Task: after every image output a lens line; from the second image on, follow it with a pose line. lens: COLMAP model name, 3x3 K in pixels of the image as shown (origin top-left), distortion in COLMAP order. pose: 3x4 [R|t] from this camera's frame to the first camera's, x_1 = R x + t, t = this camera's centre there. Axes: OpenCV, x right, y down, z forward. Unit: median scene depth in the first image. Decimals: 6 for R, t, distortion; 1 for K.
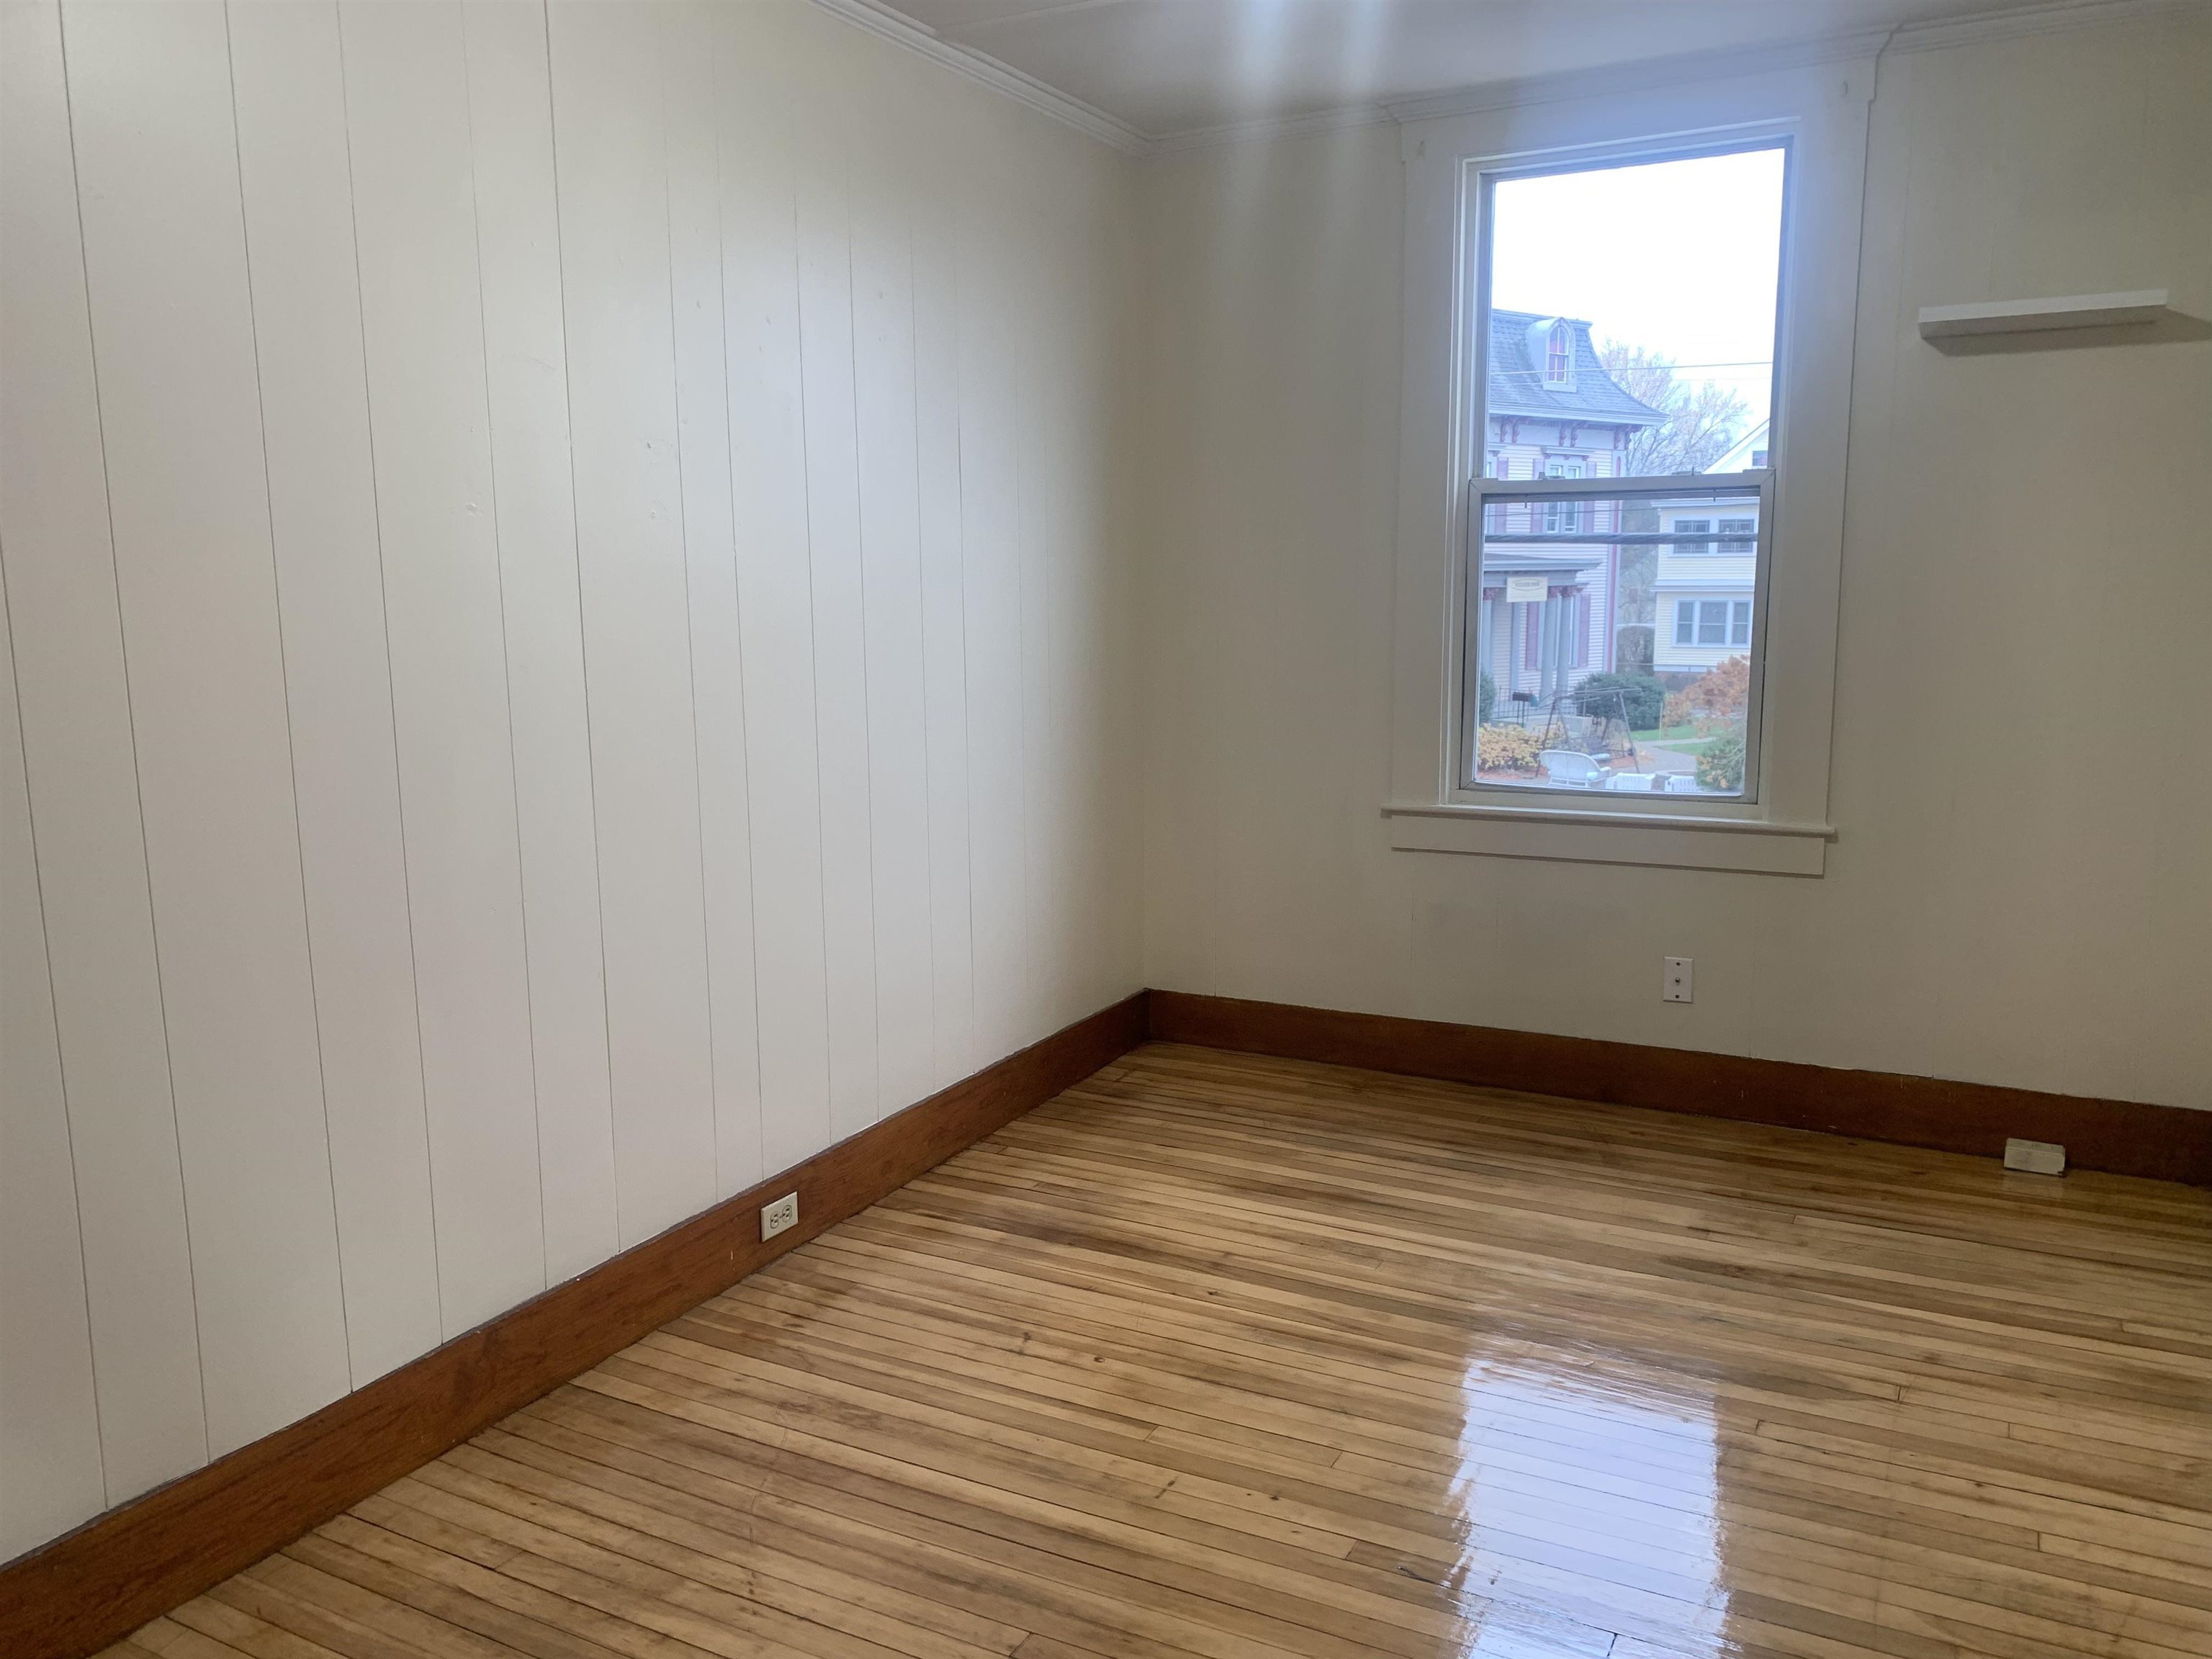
lens RADIAL K [[1703.8, 0, 1118.1], [0, 1703.8, 849.9], [0, 0, 1]] dist [0.058760, -0.053483]
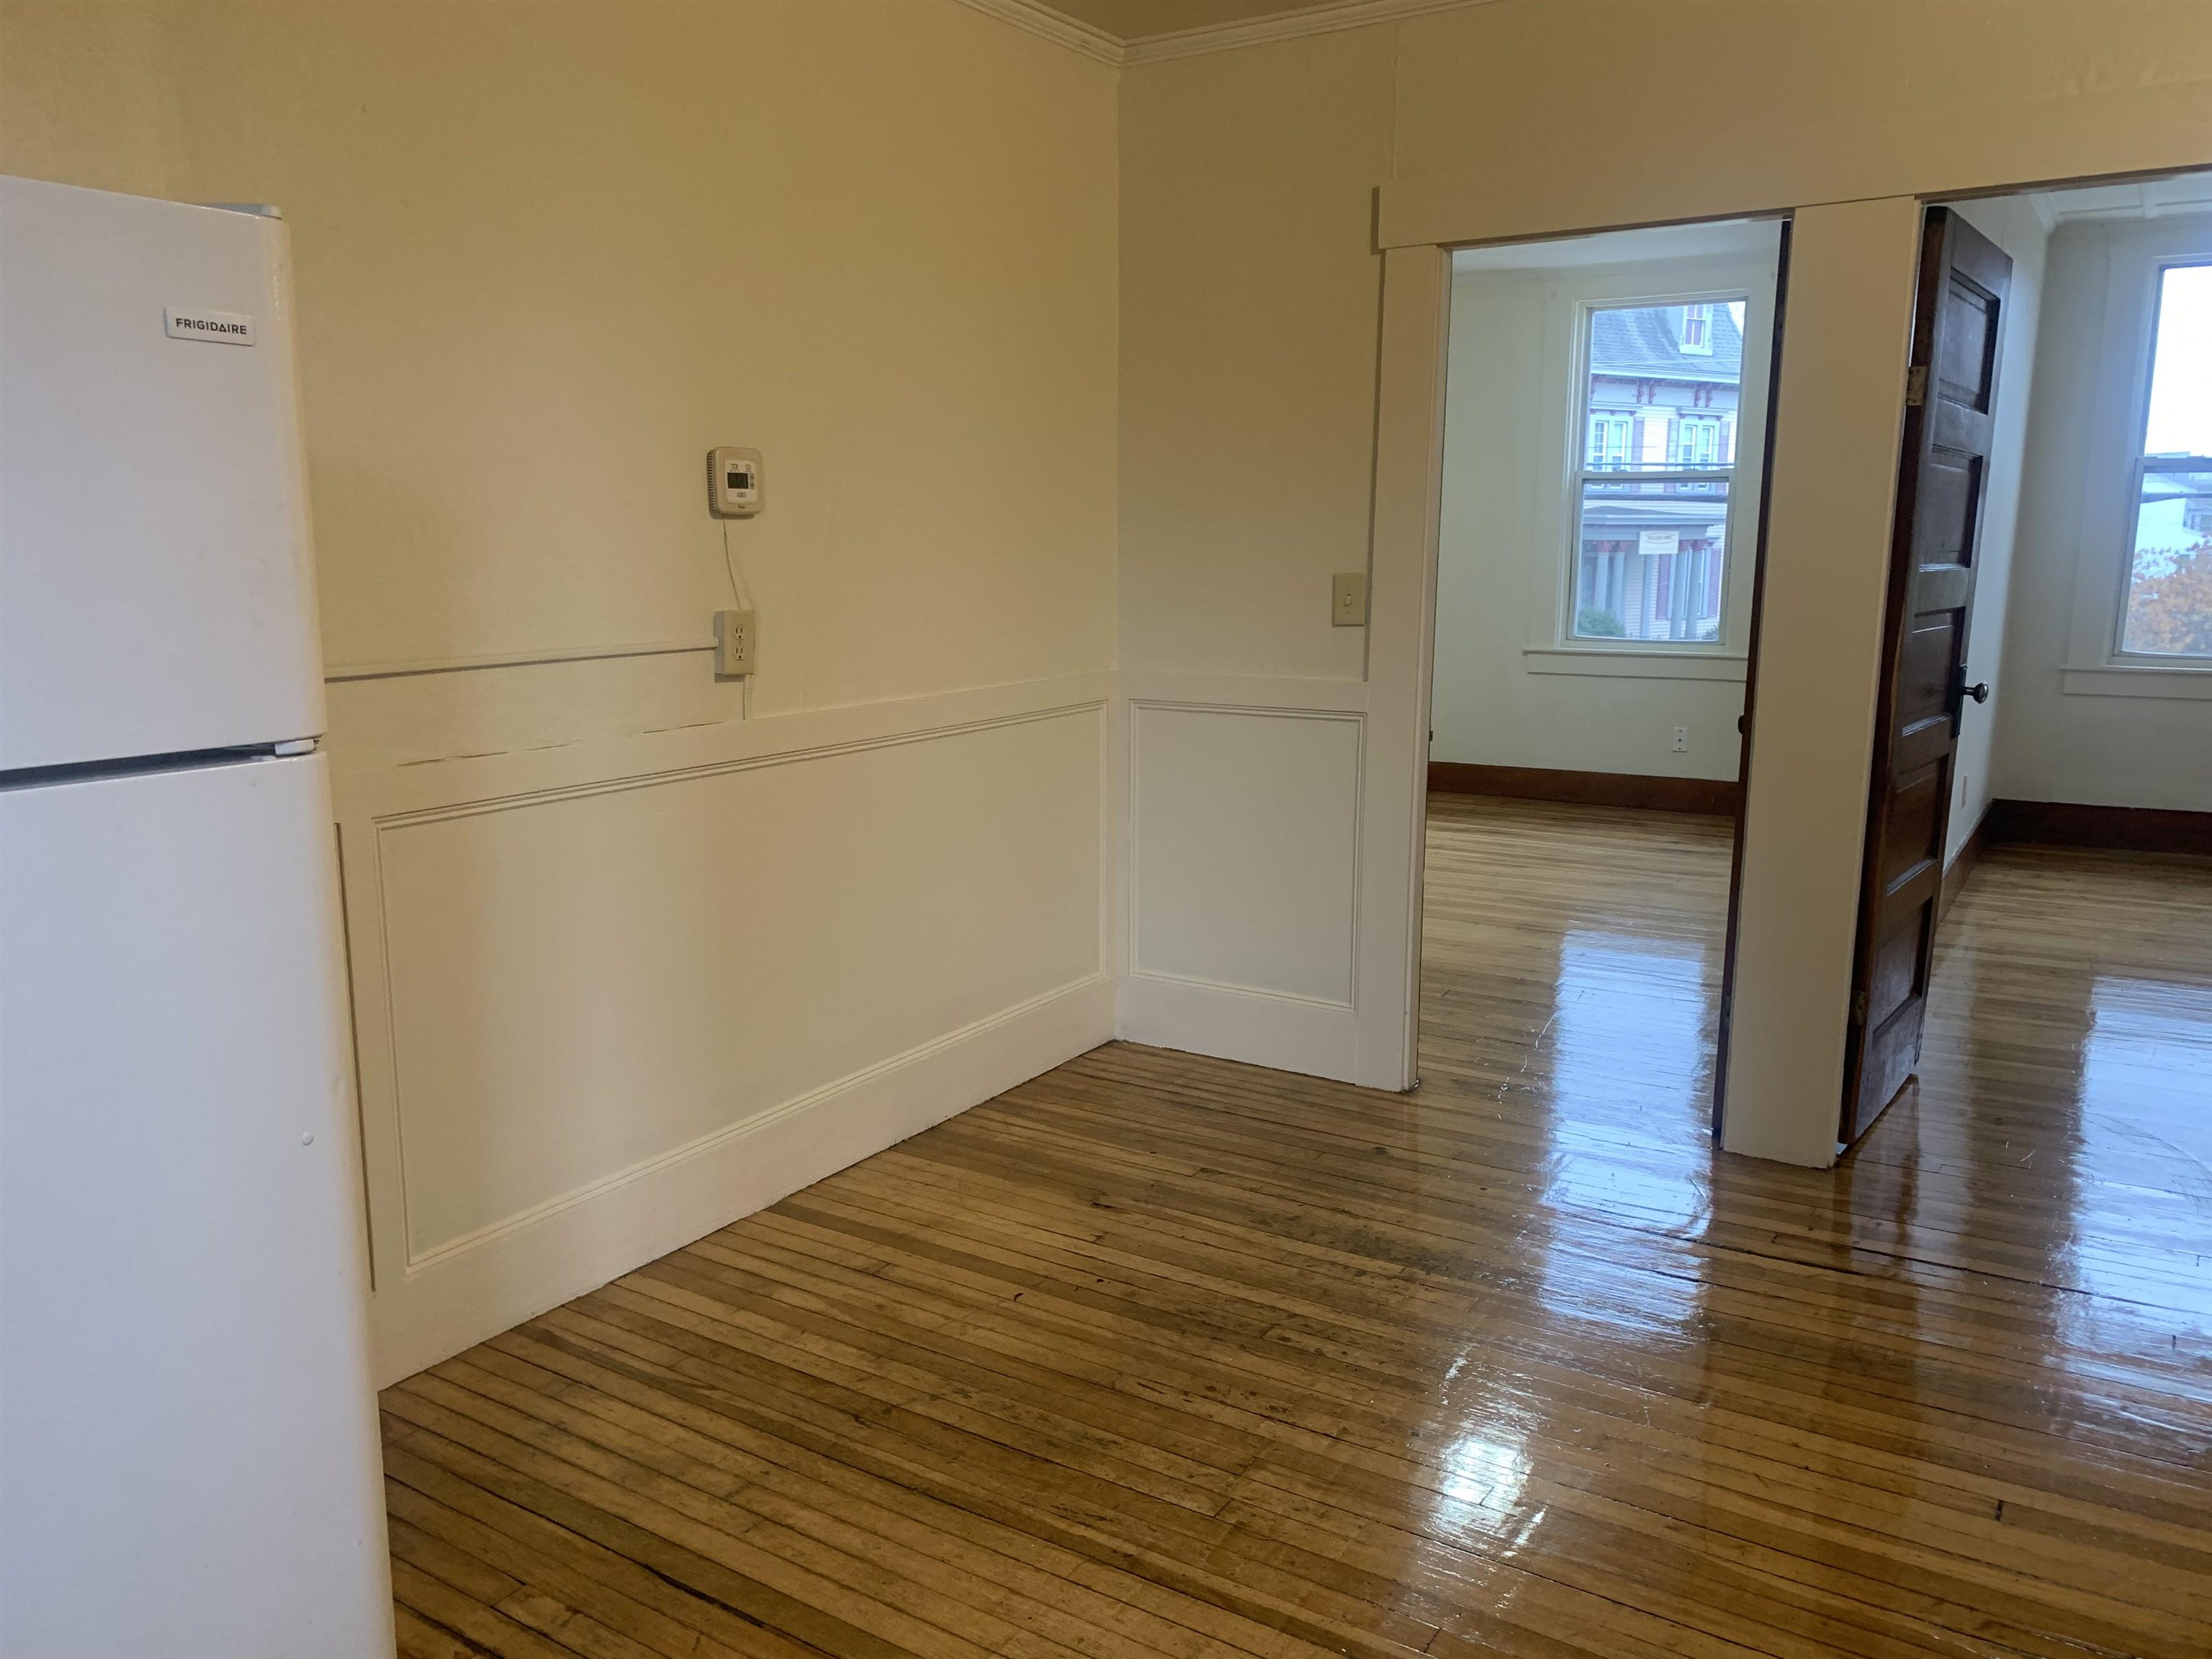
lens RADIAL K [[1703.8, 0, 1084.8], [0, 1703.8, 840.9], [0, 0, 1]] dist [0.058760, -0.053483]
pose [[0.995692, 0.025006, -0.089286, -0.015568], [-0.023025, 0.999467, 0.023143, 0.016181], [0.089818, -0.020987, 0.995737, -0.095037]]
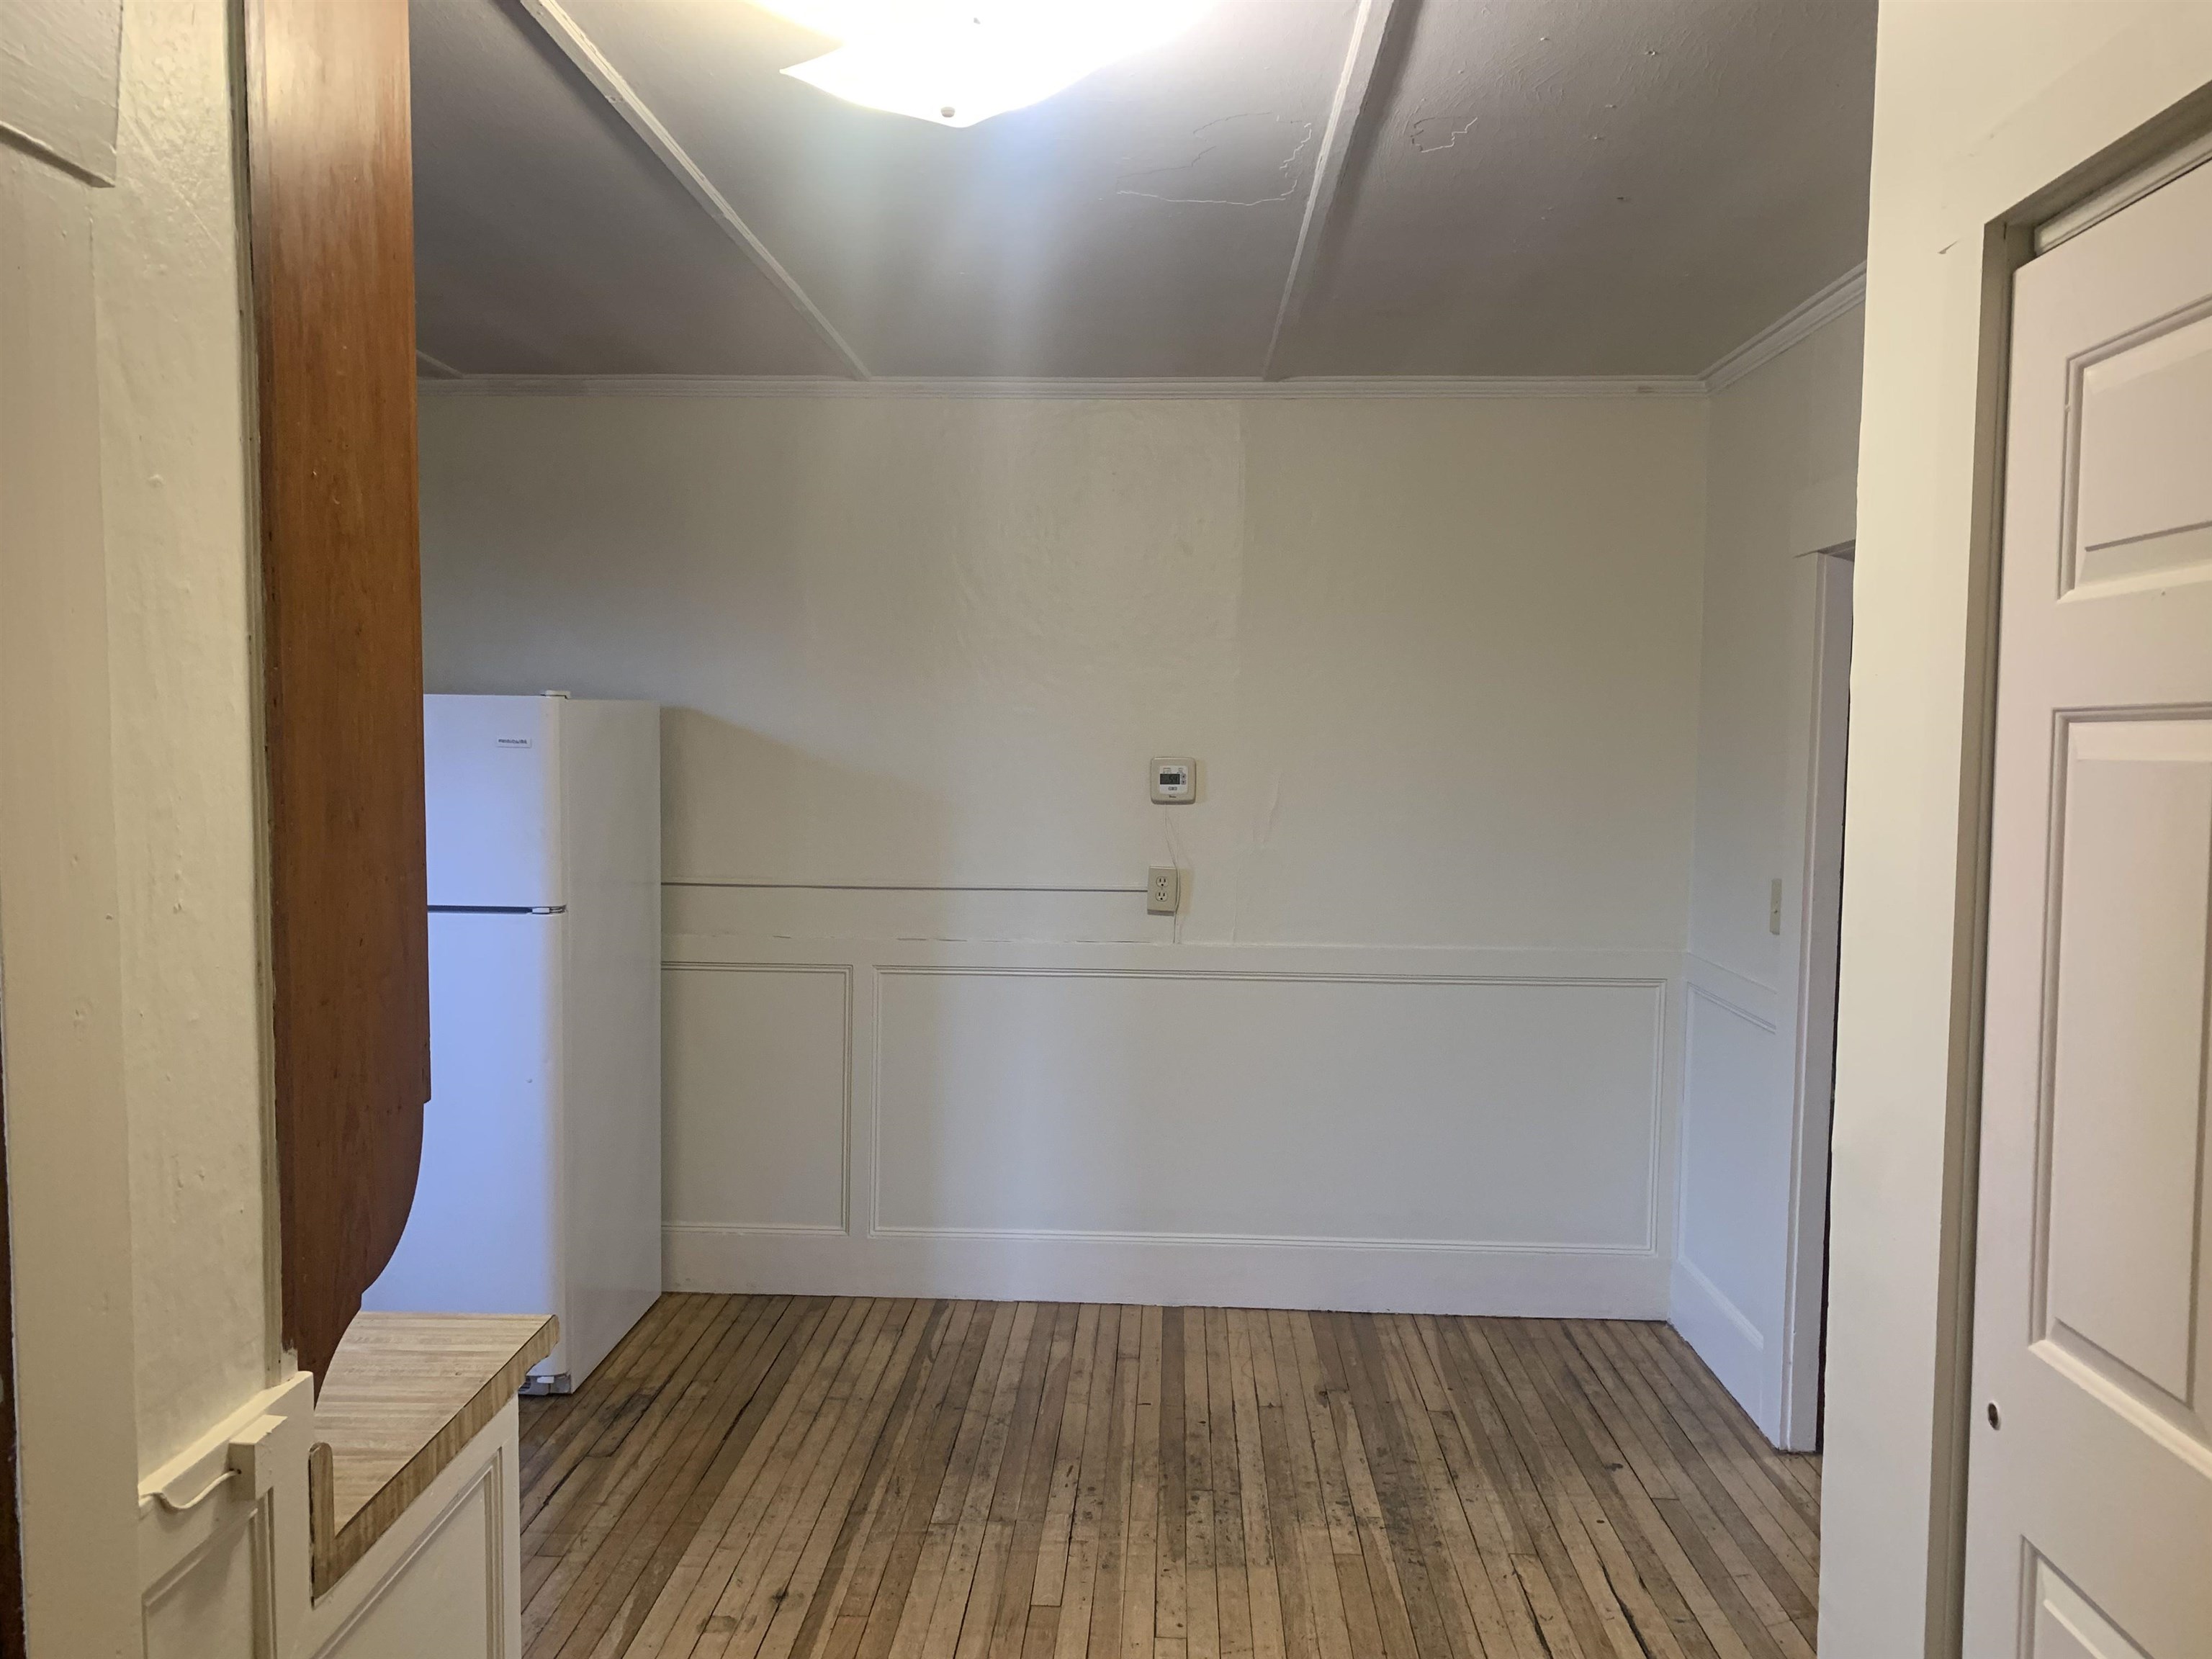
lens RADIAL K [[1703.8, 0, 1078.6], [0, 1703.8, 841.0], [0, 0, 1]] dist [0.058760, -0.053483]
pose [[0.408843, 0.073847, -0.909612, 0.161934], [-0.160247, 0.987044, 0.008107, -0.007462], [0.898425, 0.142449, 0.415380, -0.035370]]
